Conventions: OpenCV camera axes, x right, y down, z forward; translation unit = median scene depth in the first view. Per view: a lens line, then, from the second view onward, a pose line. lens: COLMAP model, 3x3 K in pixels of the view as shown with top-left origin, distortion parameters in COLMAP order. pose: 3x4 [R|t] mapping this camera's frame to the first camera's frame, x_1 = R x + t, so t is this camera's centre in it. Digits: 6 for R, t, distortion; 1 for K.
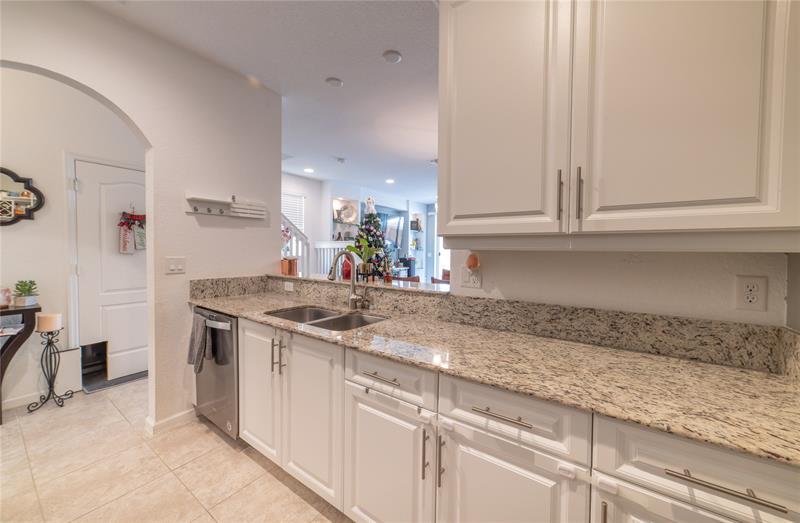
lens RADIAL K [[300.2, 0, 402.1], [0, 300.2, 257.3], [0, 0, 1]] dist [-0.001004, -0.000063]
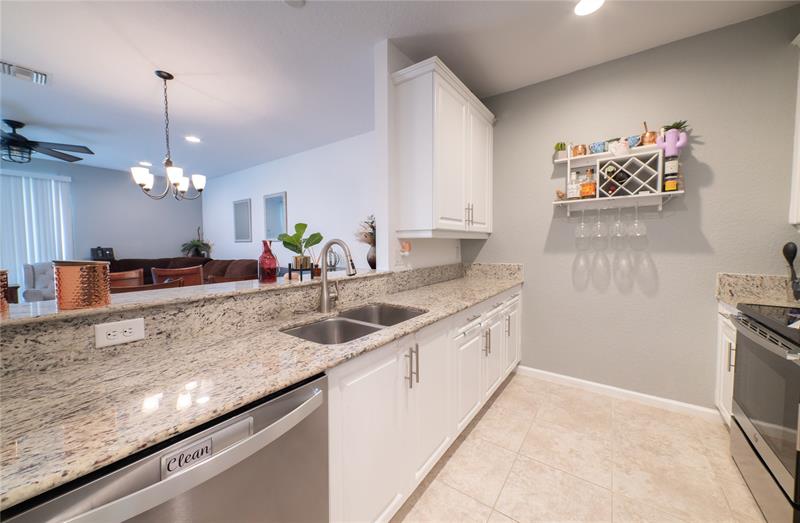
lens RADIAL K [[300.2, 0, 402.1], [0, 300.2, 257.3], [0, 0, 1]] dist [-0.001004, -0.000063]
pose [[0.019721, -0.060305, 0.997985, -1.188645], [0.032910, 0.997678, 0.059636, -0.020273], [-0.999264, 0.031667, 0.021660, 0.962539]]
